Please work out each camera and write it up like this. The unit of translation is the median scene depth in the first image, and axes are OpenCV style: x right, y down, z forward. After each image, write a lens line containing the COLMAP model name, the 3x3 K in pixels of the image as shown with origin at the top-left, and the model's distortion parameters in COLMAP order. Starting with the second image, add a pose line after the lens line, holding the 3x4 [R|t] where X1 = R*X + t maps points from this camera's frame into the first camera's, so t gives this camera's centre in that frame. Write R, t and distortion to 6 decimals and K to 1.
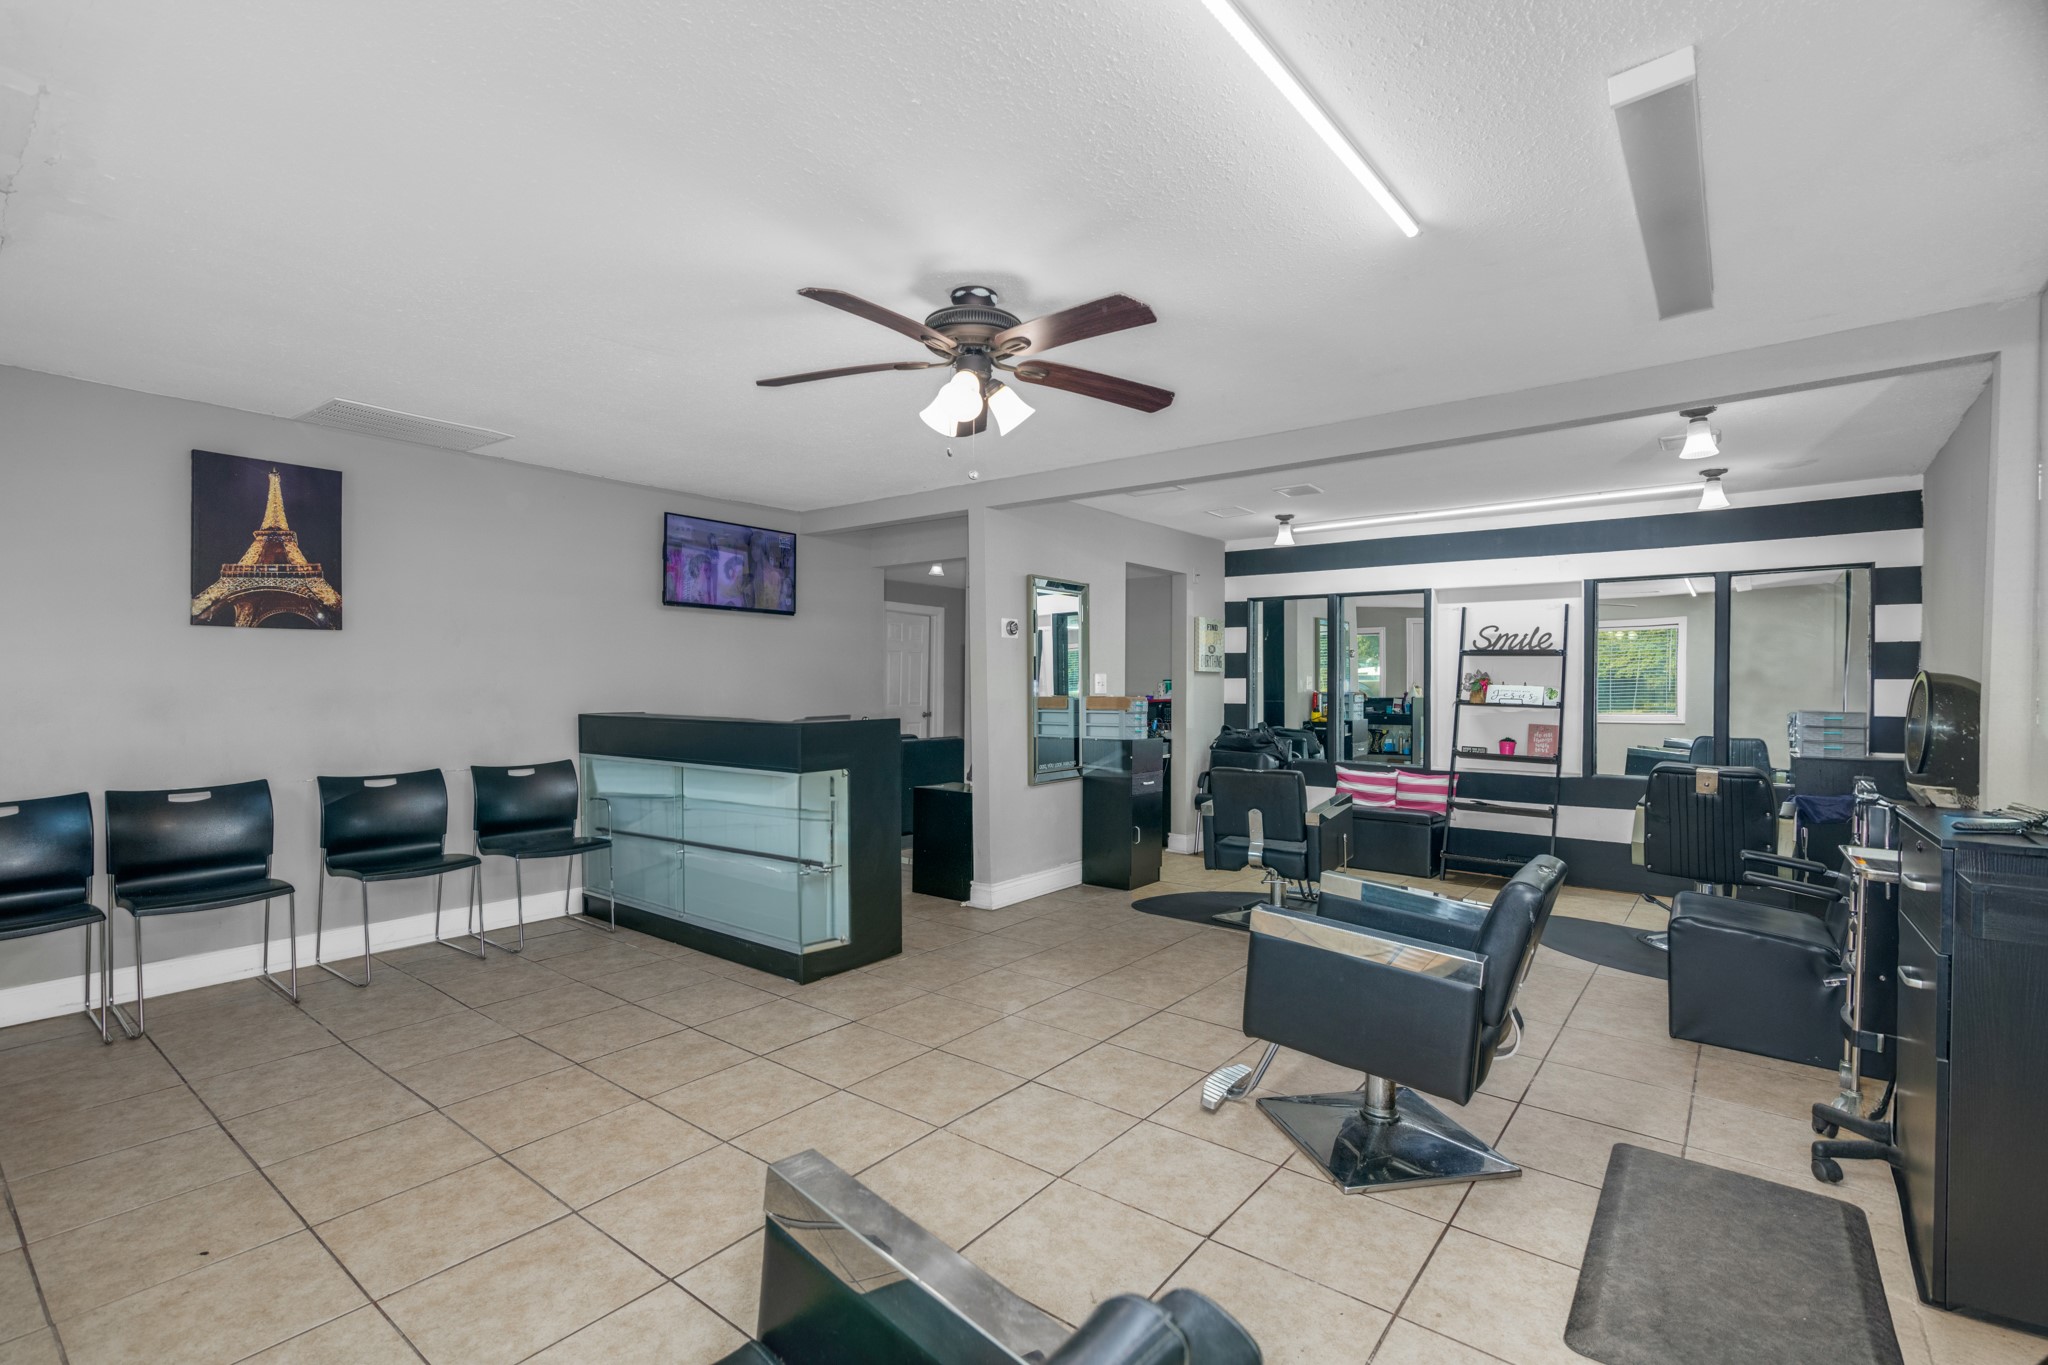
lens RADIAL K [[934.6, 0, 1027.8], [0, 934.6, 683.0], [0, 0, 1]] dist [-0.005752, -0.000203]
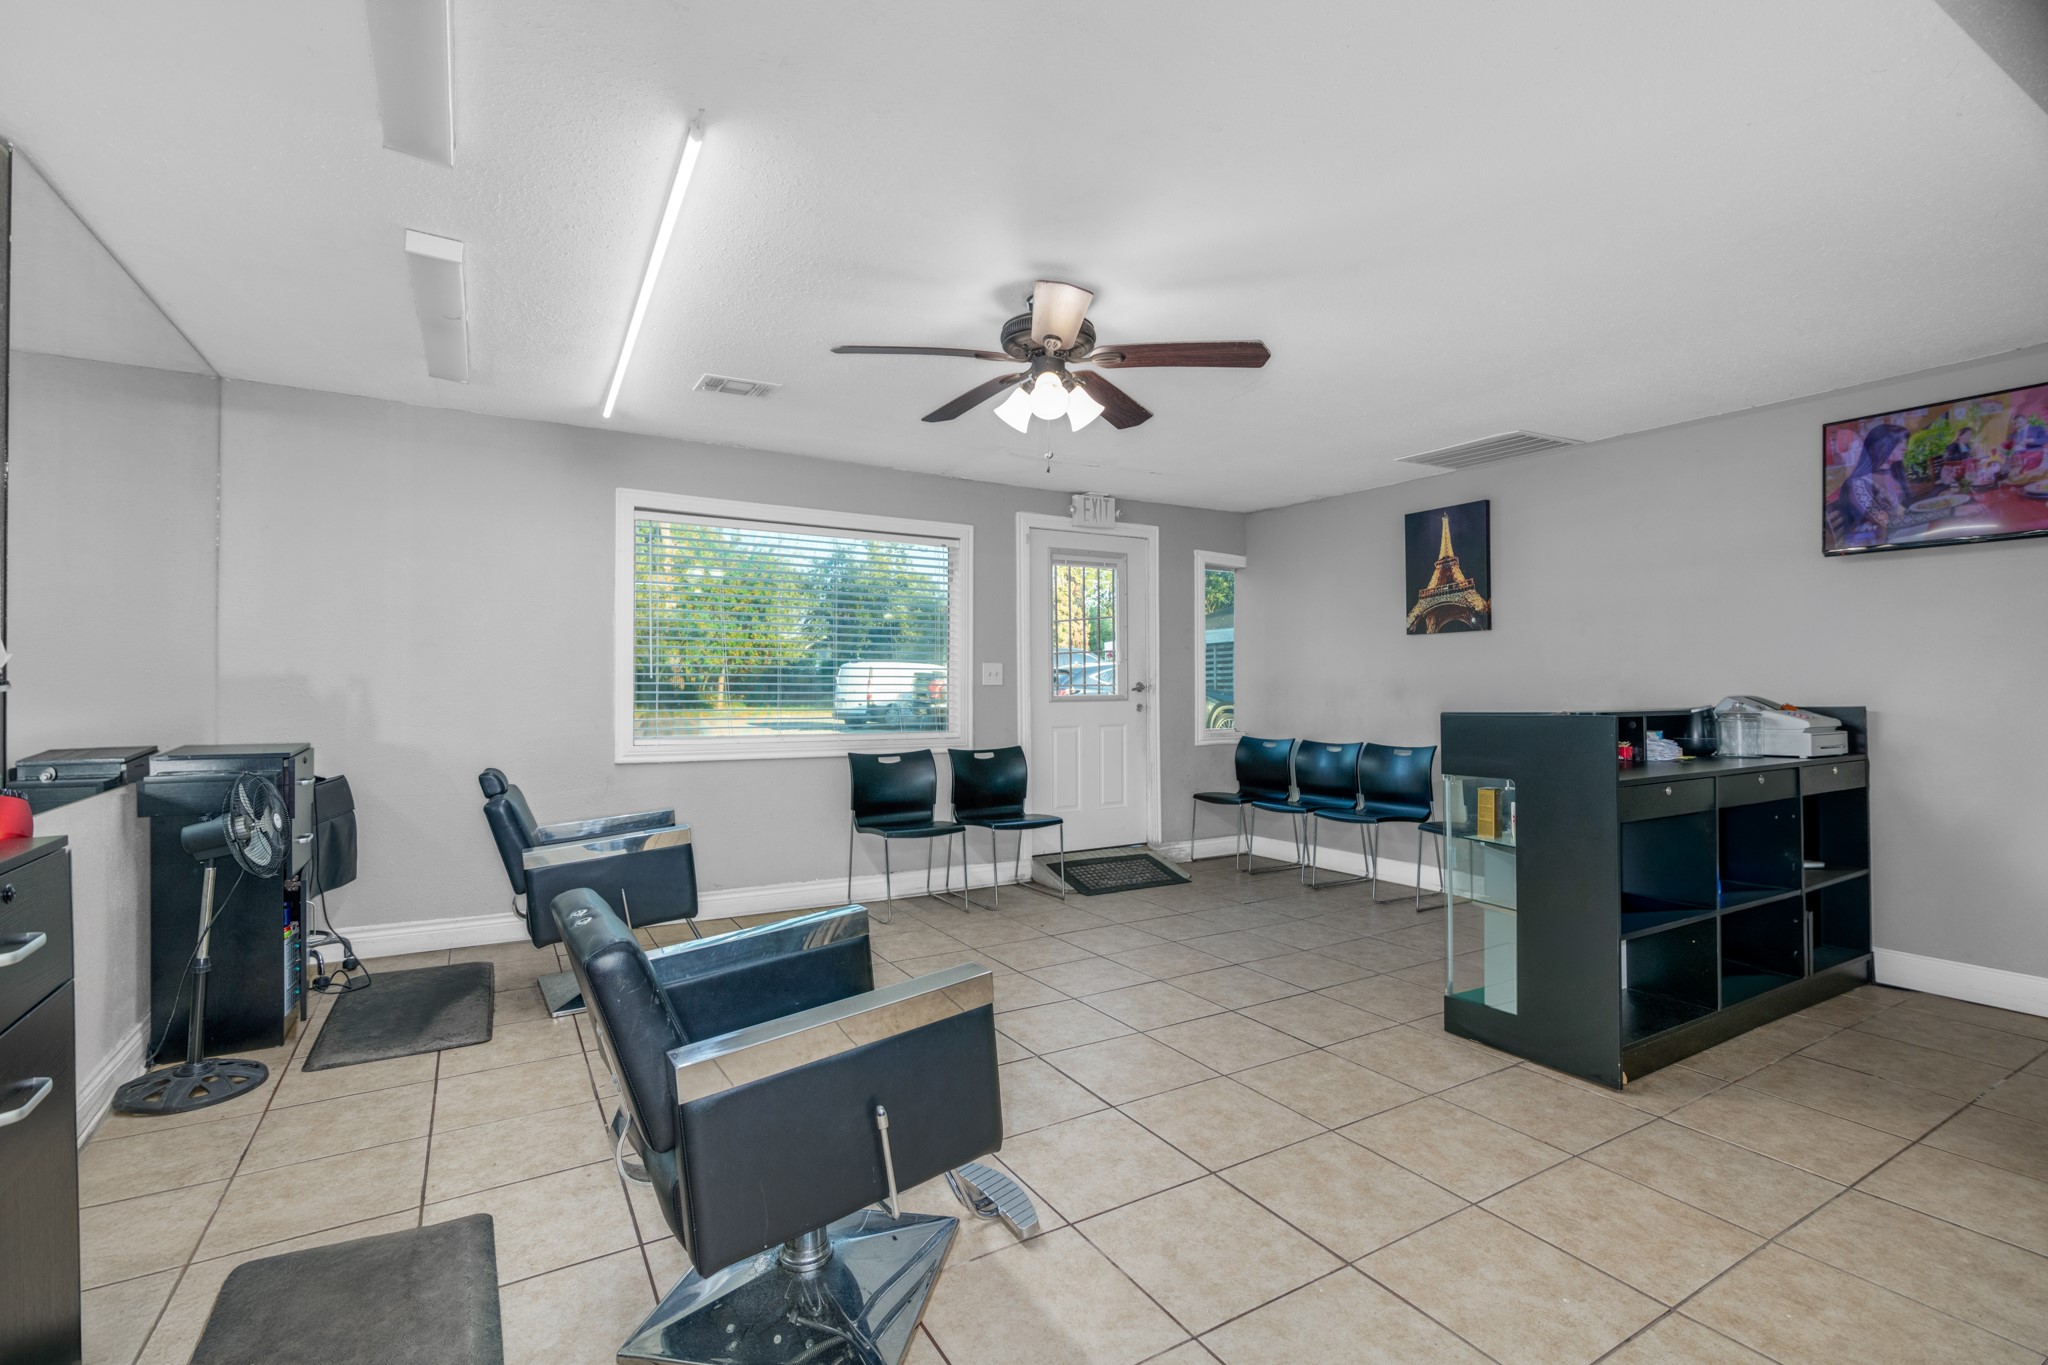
lens RADIAL K [[934.6, 0, 1028.3], [0, 934.6, 684.6], [0, 0, 1]] dist [-0.005752, -0.000203]
pose [[-0.362850, -0.002763, -0.931844, 0.856450], [0.002450, 0.999989, -0.003919, 0.024759], [0.931844, -0.003705, -0.362839, 1.236064]]
